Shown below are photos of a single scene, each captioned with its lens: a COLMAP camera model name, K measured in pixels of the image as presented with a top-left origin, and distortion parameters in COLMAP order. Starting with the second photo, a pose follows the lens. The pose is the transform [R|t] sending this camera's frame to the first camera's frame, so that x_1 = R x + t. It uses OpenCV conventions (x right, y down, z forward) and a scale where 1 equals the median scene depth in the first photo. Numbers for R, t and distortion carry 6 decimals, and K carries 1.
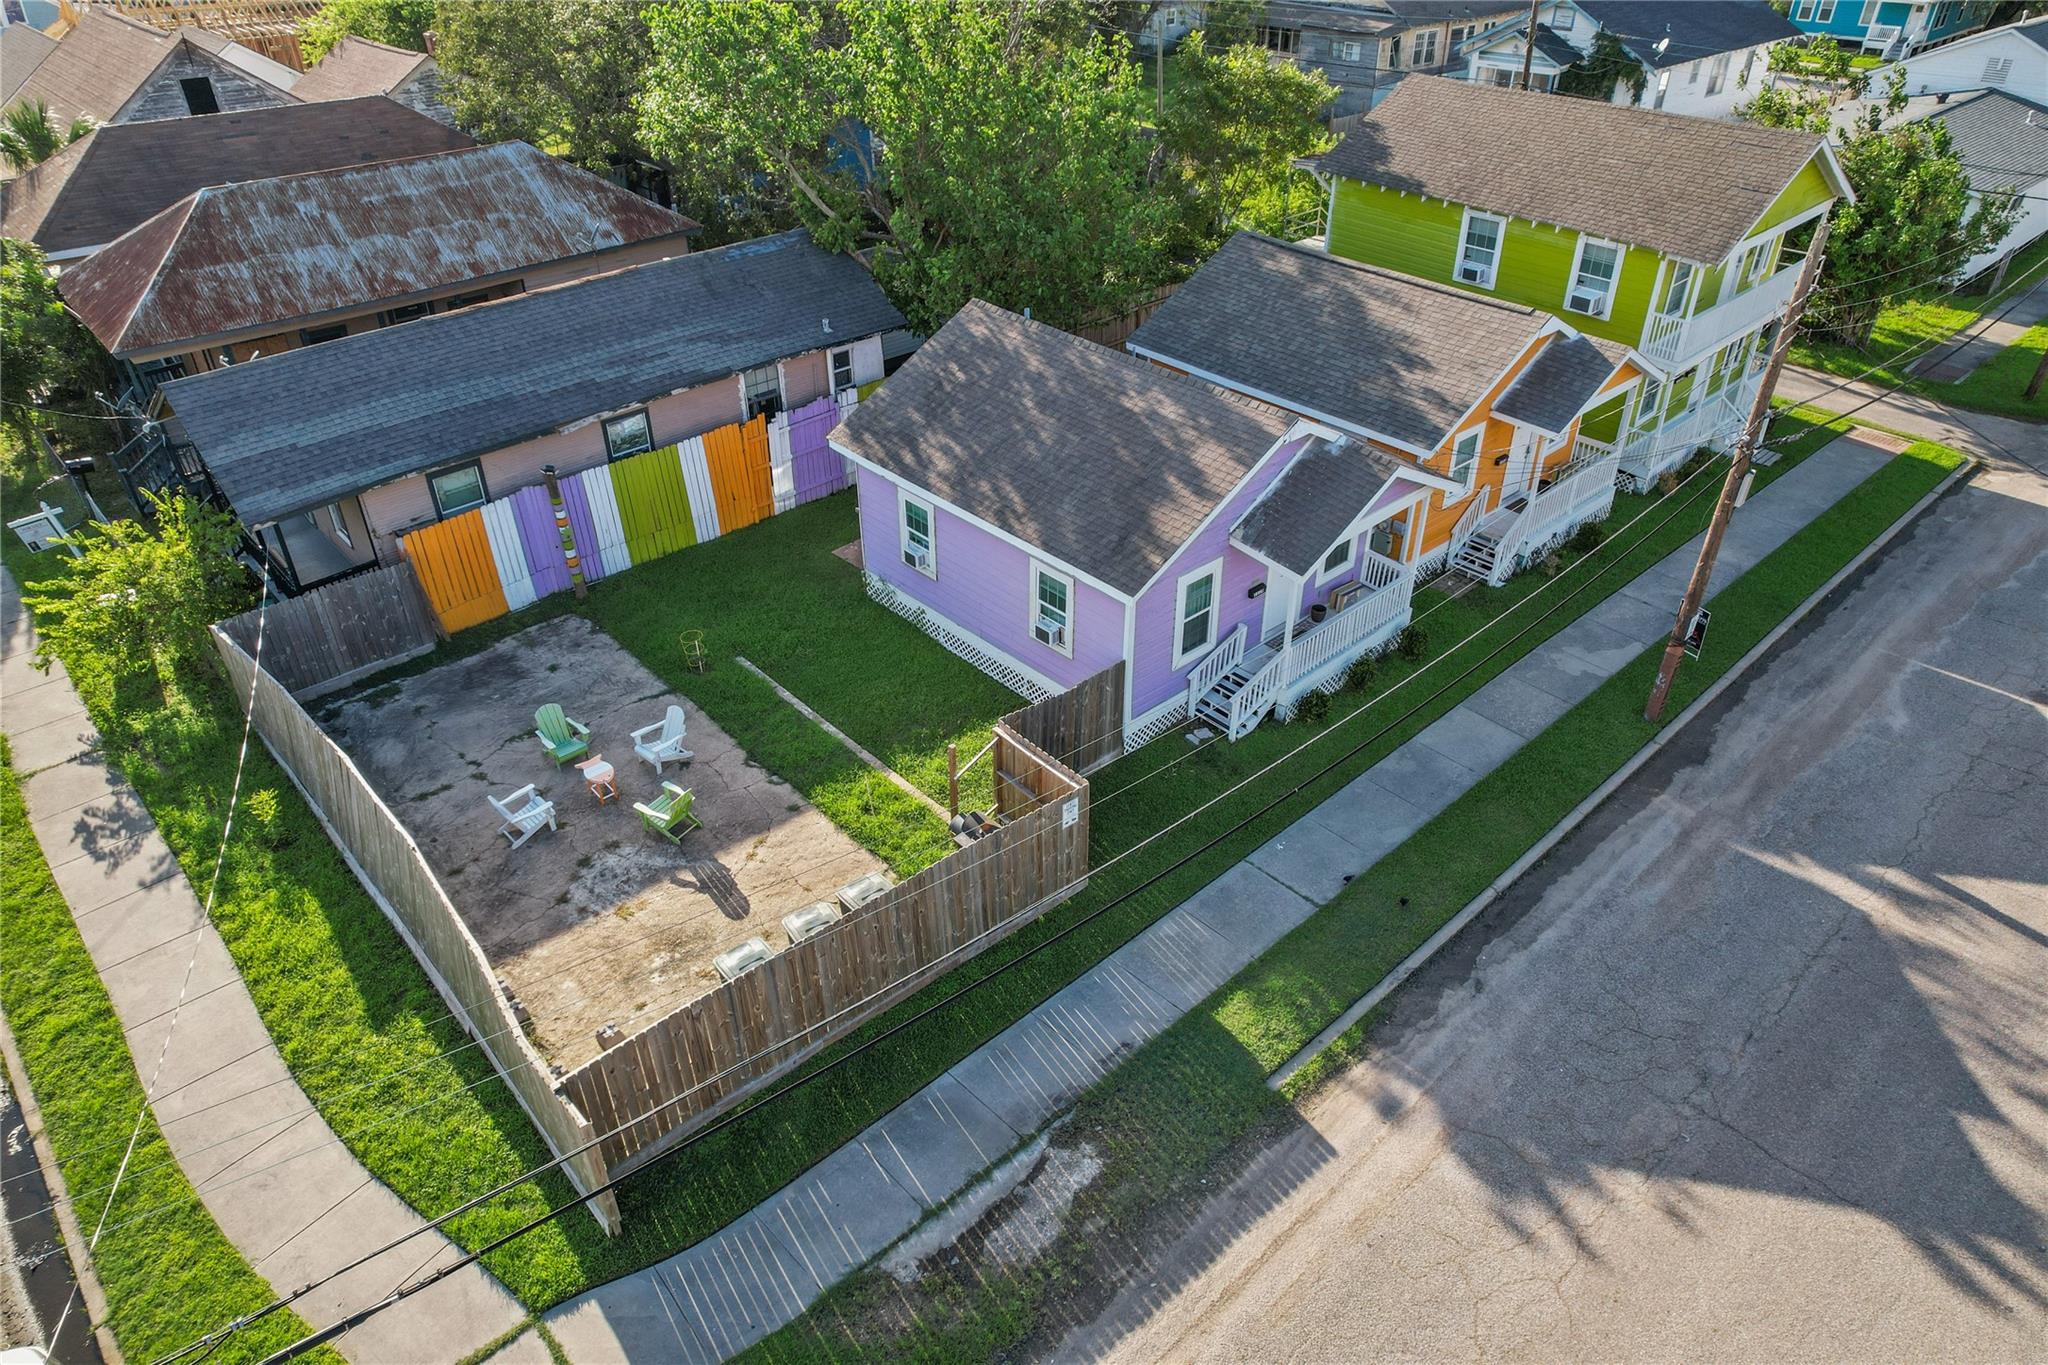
lens RADIAL K [[1315.7, 0, 1024.0], [0, 1315.7, 682.5], [0, 0, 1]] dist [-0.065558, 0.064433]
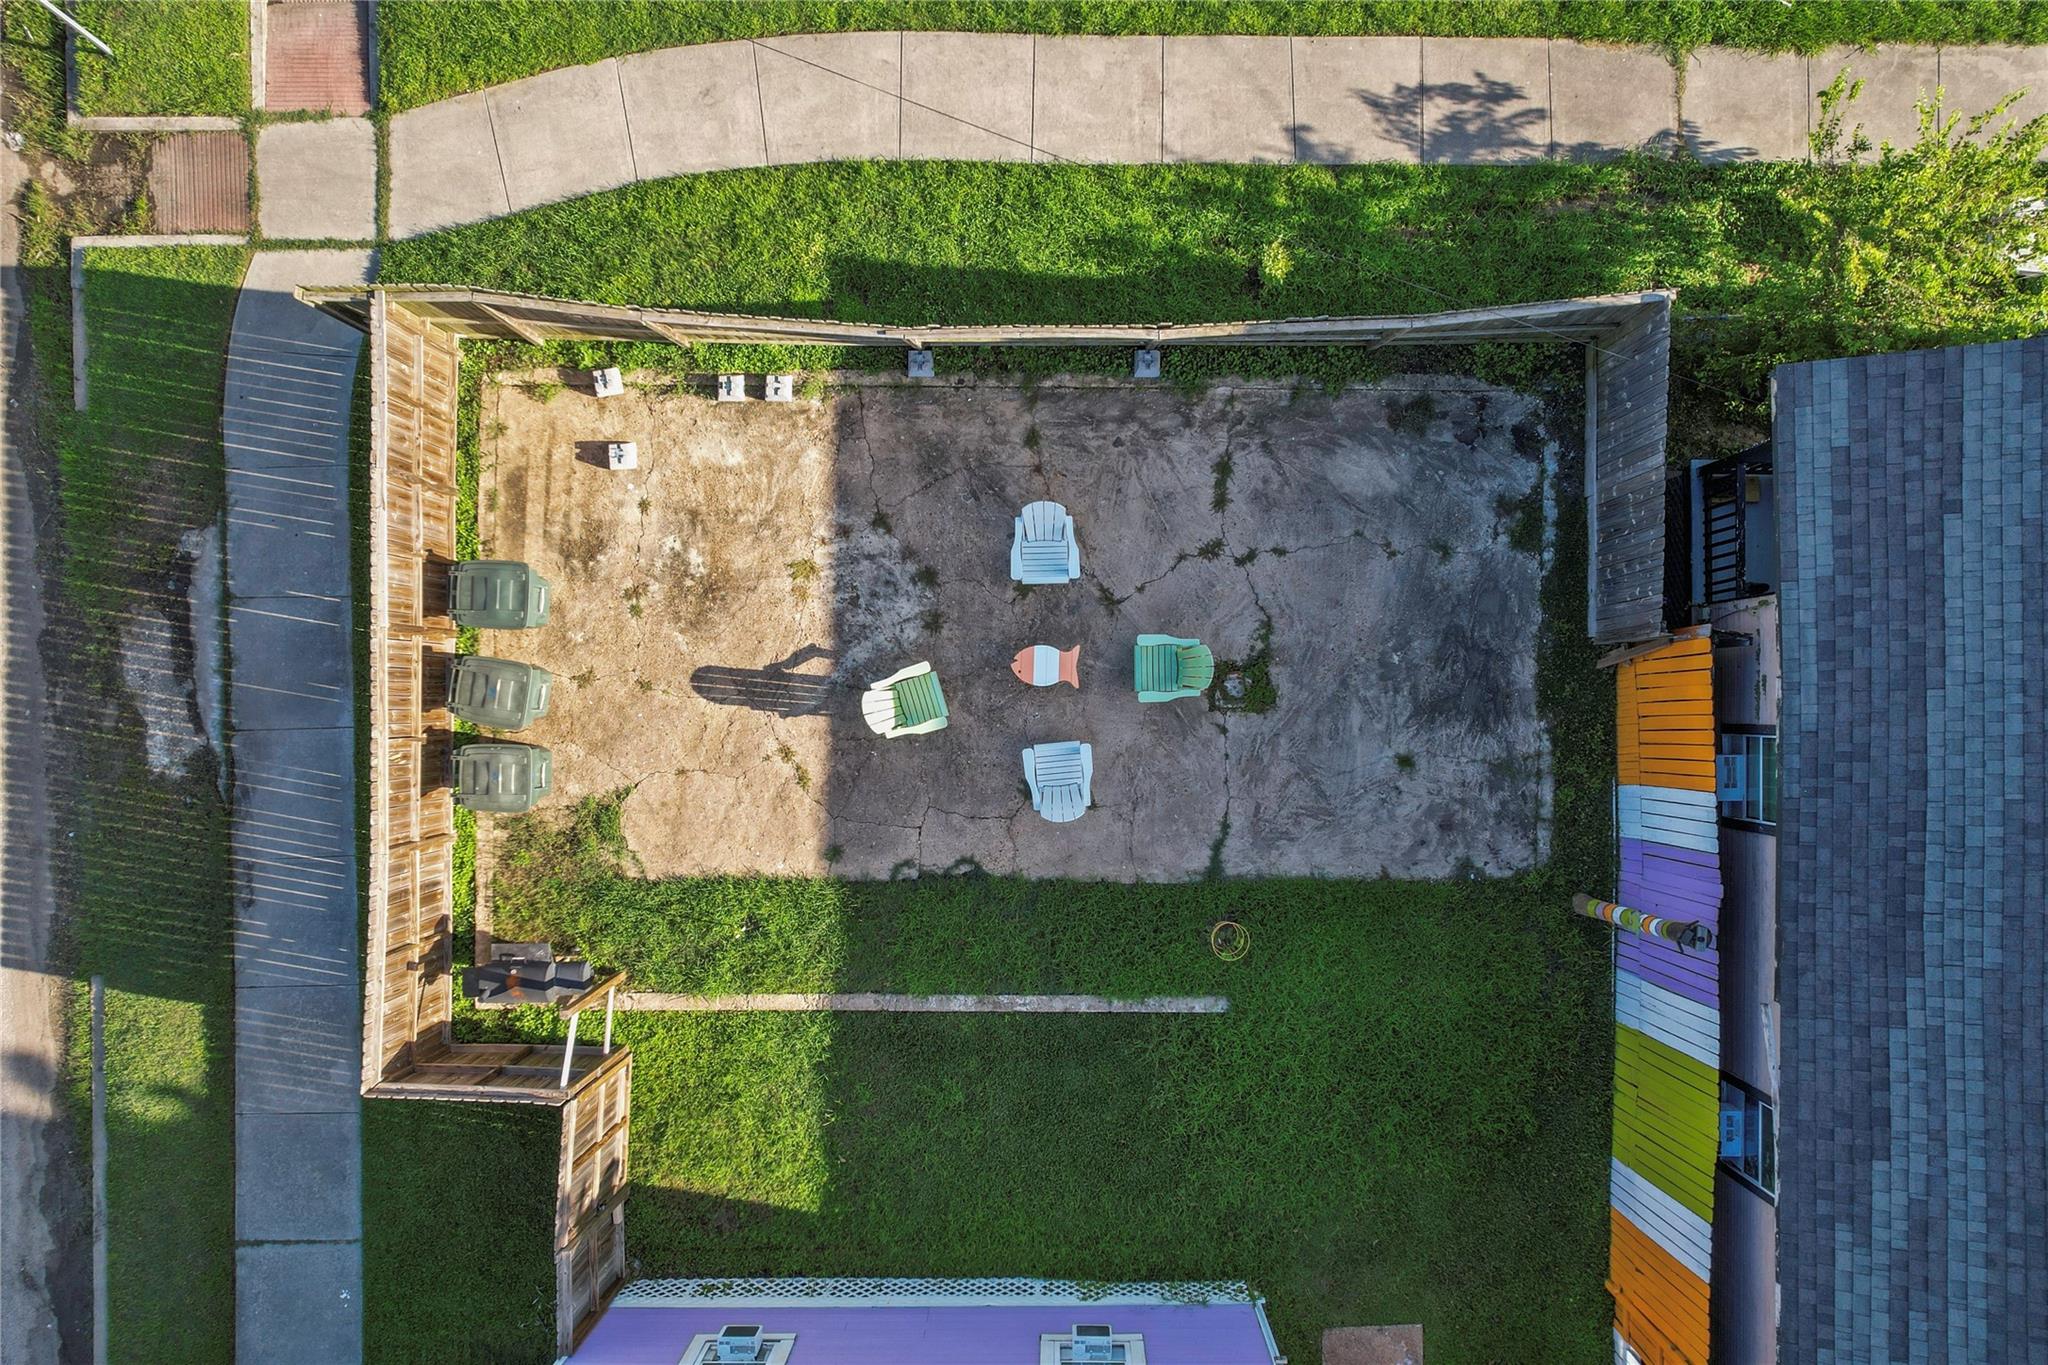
lens RADIAL K [[1315.7, 0, 1024.0], [0, 1315.7, 682.5], [0, 0, 1]] dist [-0.065558, 0.064433]
pose [[-0.673287, 0.739305, 0.010594, -0.359862], [-0.425140, -0.398818, 0.812527, -0.543337], [0.604930, 0.542560, 0.582827, 0.677876]]
